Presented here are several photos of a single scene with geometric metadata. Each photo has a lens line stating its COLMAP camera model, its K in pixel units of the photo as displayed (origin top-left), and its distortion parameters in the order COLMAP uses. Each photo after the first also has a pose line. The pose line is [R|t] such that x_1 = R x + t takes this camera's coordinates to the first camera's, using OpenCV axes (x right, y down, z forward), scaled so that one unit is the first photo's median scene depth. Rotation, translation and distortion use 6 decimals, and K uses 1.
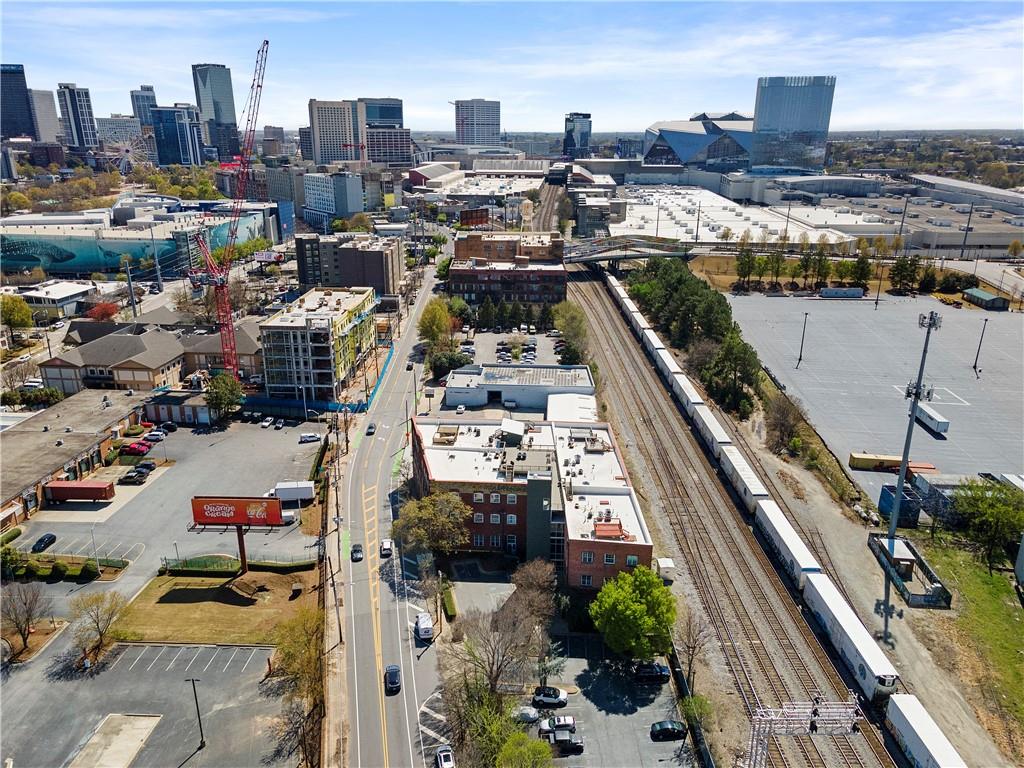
lens RADIAL K [[748.3, 0, 509.6], [0, 748.3, 382.1], [0, 0, 1]] dist [0.012810, 0.058458]
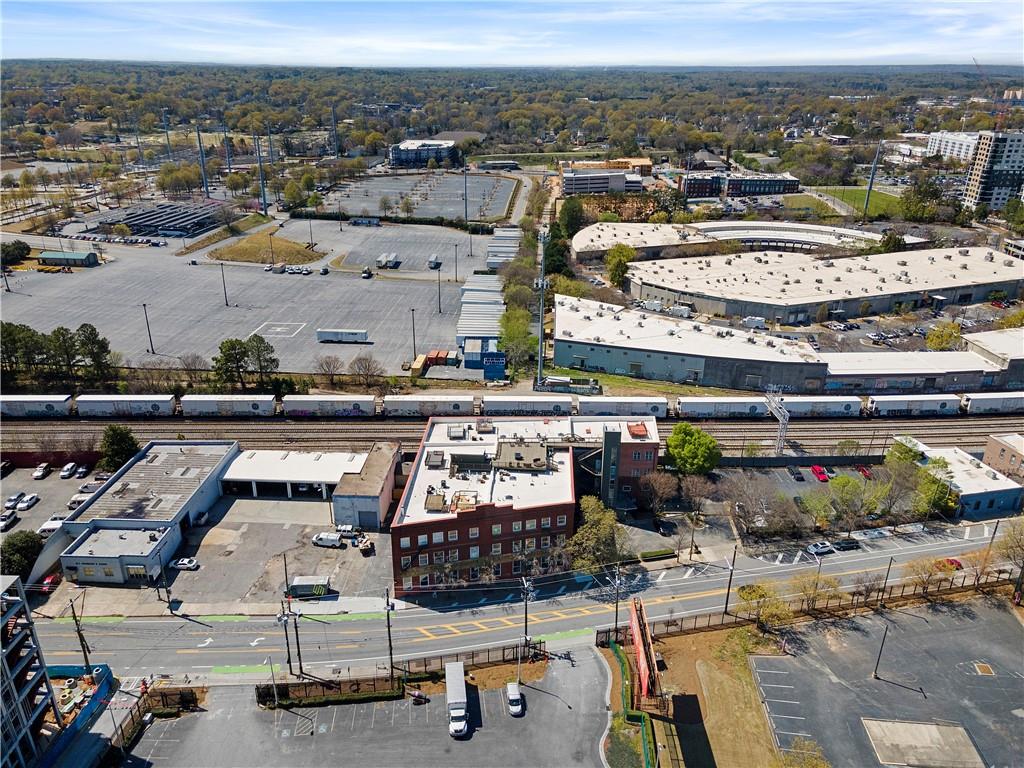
lens RADIAL K [[748.3, 0, 509.6], [0, 748.3, 382.1], [0, 0, 1]] dist [0.012810, 0.058458]
pose [[-0.017720, -0.393456, 0.919173, -0.621970], [0.312931, 0.870948, 0.378846, -0.268452], [-0.949610, 0.294351, 0.107691, 0.605414]]
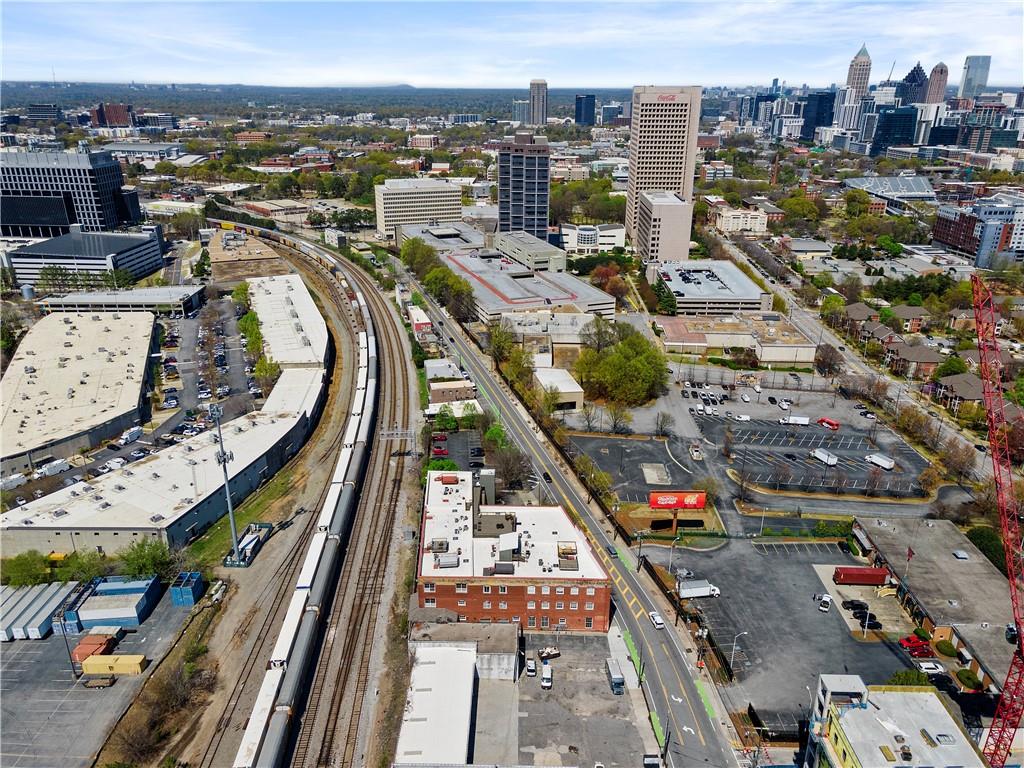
lens RADIAL K [[748.3, 0, 509.6], [0, 748.3, 382.1], [0, 0, 1]] dist [0.012810, 0.058458]
pose [[-0.998627, 0.011966, -0.051000, 0.043491], [-0.023659, 0.765584, 0.642900, -0.648925], [0.046737, 0.643224, -0.764250, 1.277992]]
